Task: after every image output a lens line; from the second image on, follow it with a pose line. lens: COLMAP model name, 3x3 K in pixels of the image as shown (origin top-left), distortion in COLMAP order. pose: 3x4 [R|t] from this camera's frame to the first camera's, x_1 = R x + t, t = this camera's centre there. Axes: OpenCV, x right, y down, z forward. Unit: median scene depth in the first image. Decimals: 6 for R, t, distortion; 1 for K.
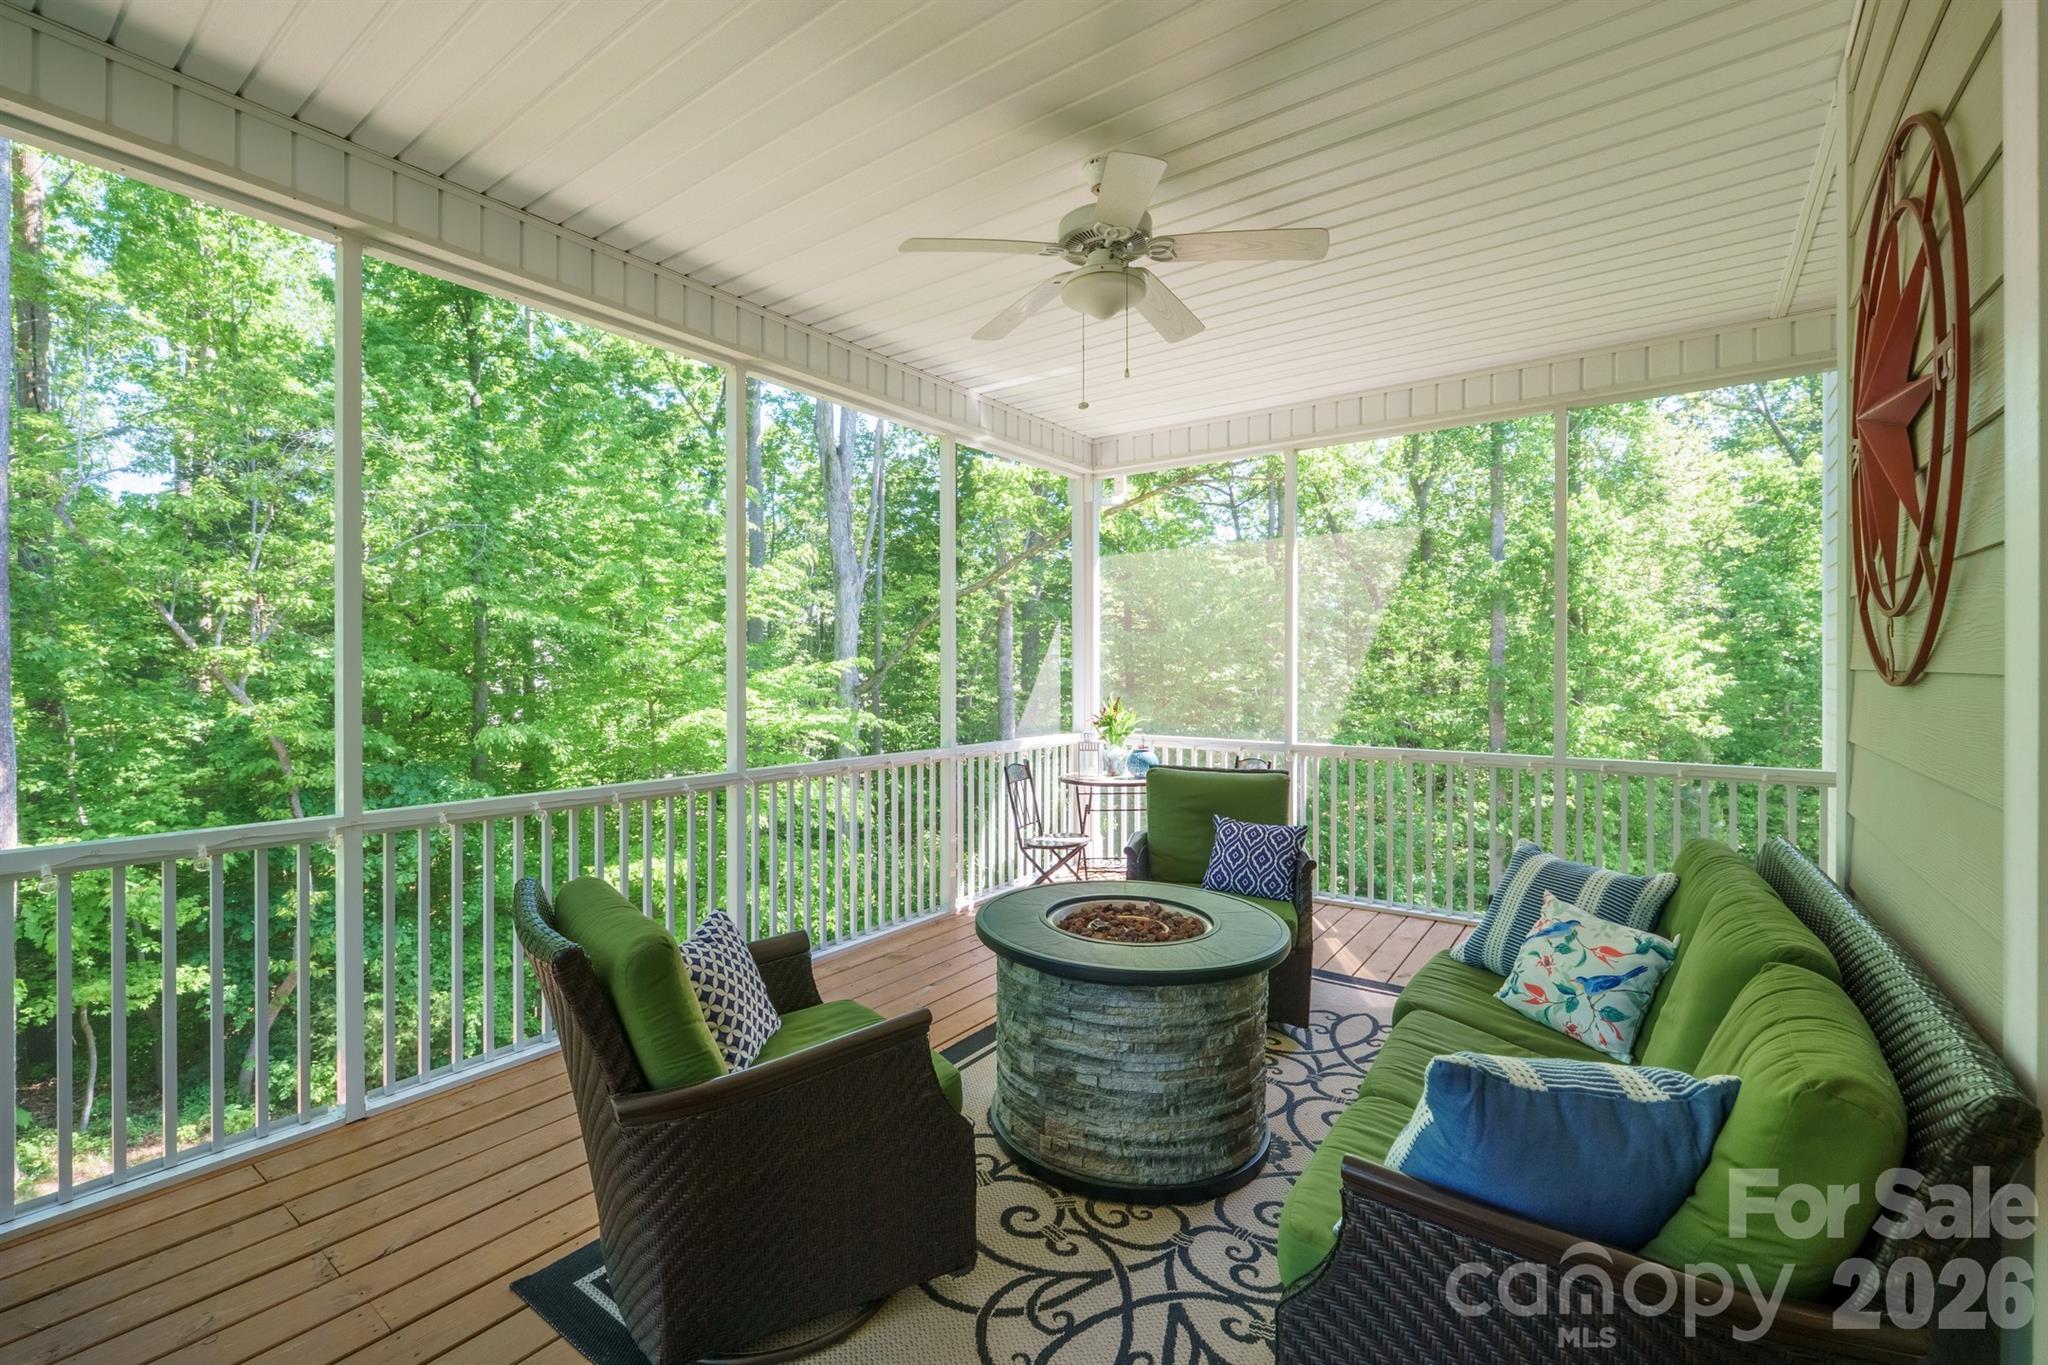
lens RADIAL K [[874.9, 0, 978.3], [0, 874.9, 673.9], [0, 0, 1]] dist [-0.001856, -0.000244]
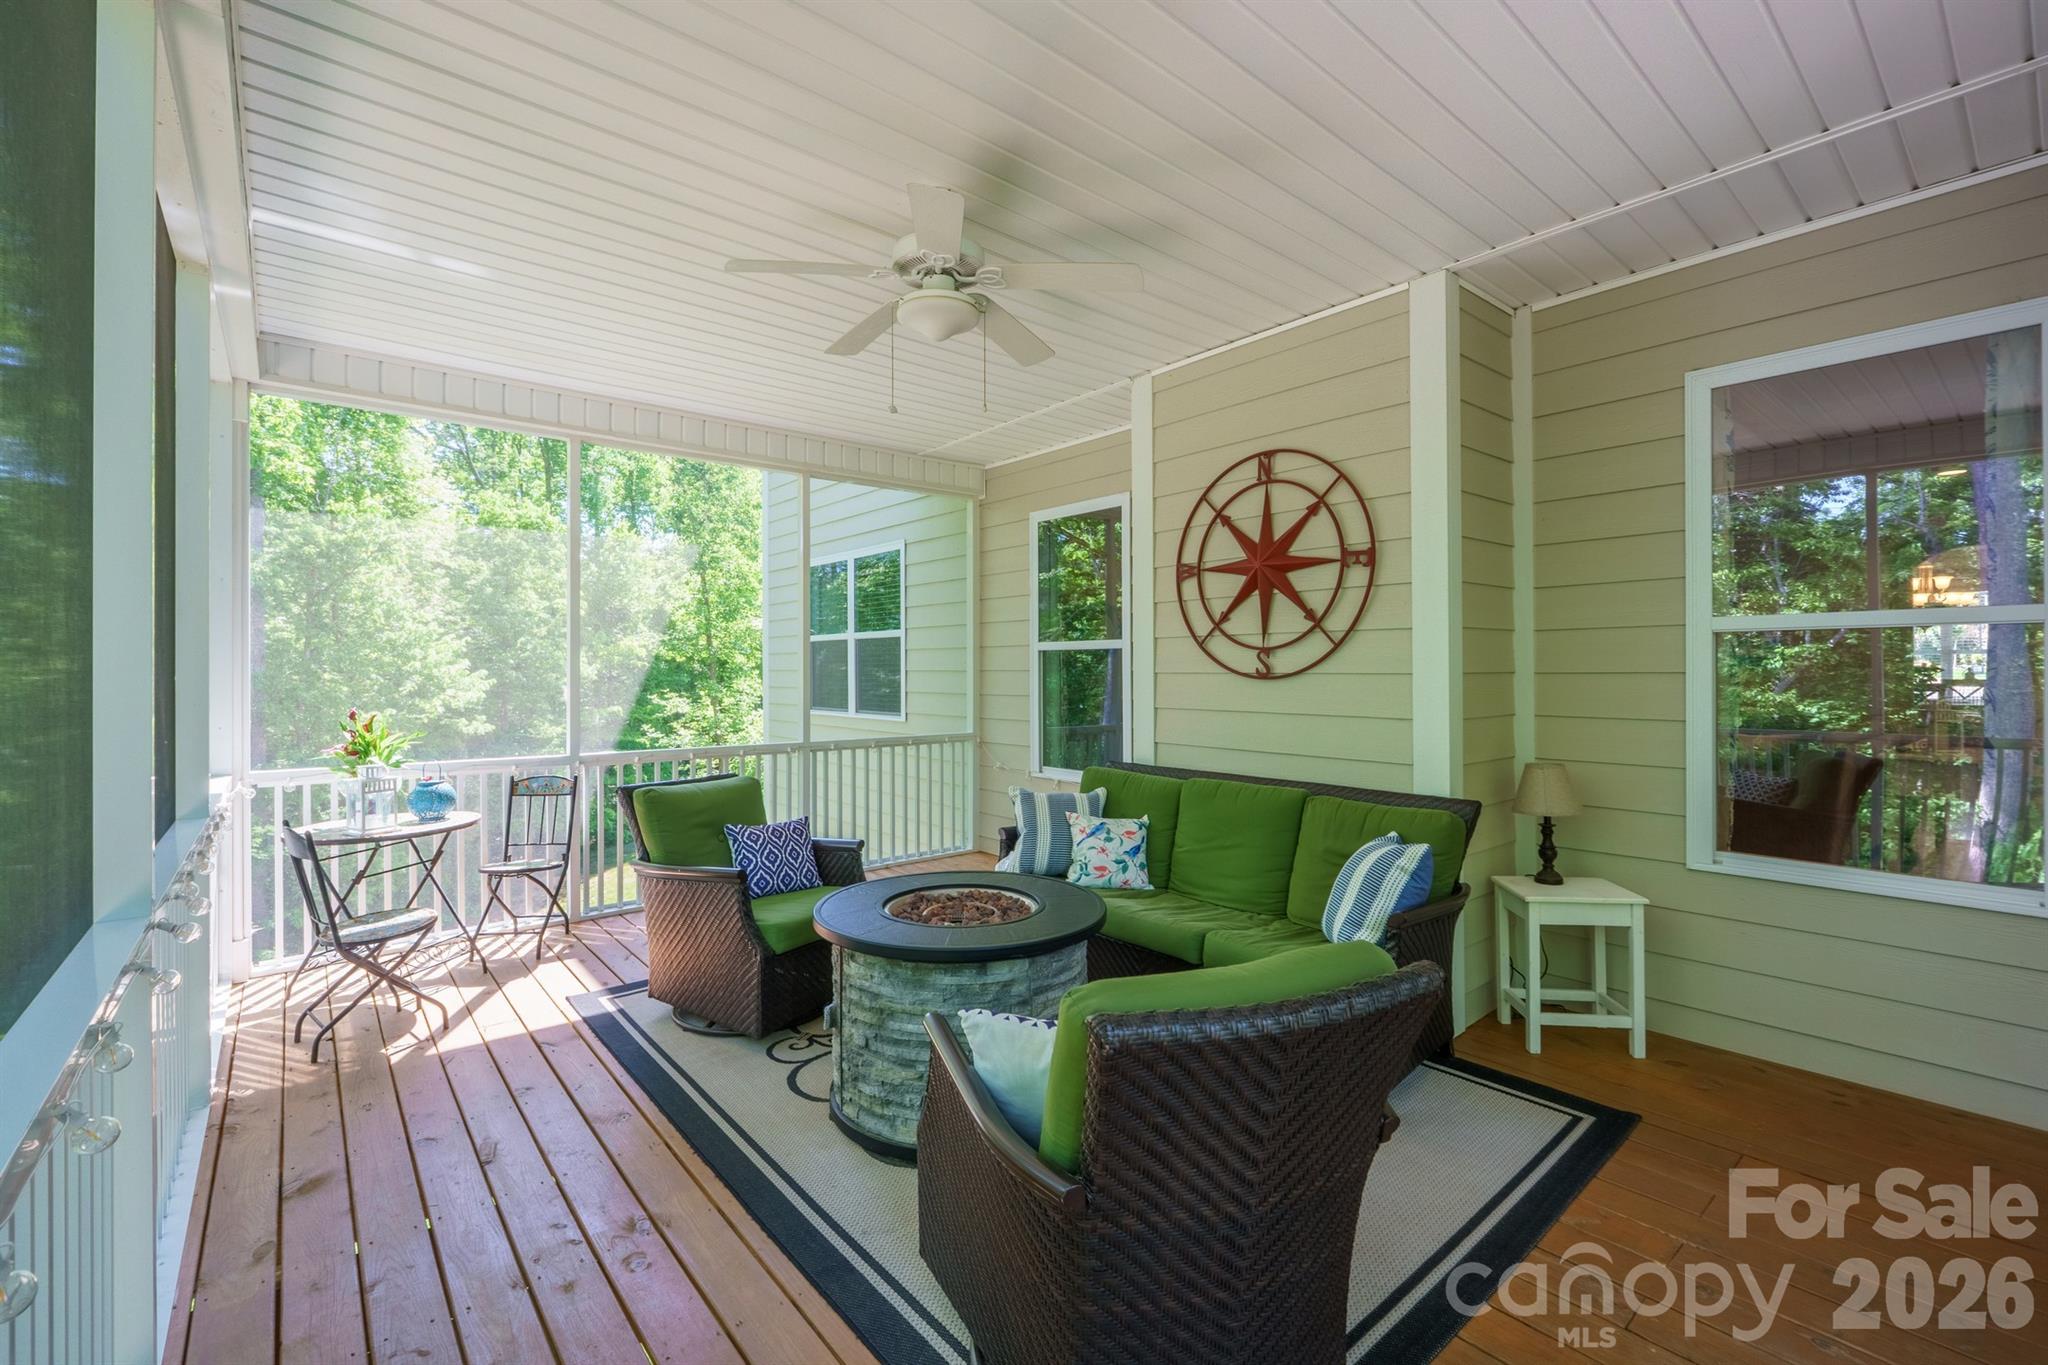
lens RADIAL K [[874.9, 0, 978.3], [0, 874.9, 673.9], [0, 0, 1]] dist [-0.001856, -0.000244]
pose [[0.239767, -0.002374, 0.970828, -0.111398], [0.008937, 0.999960, 0.000238, -0.000823], [-0.970789, 0.008619, 0.239779, 0.090704]]
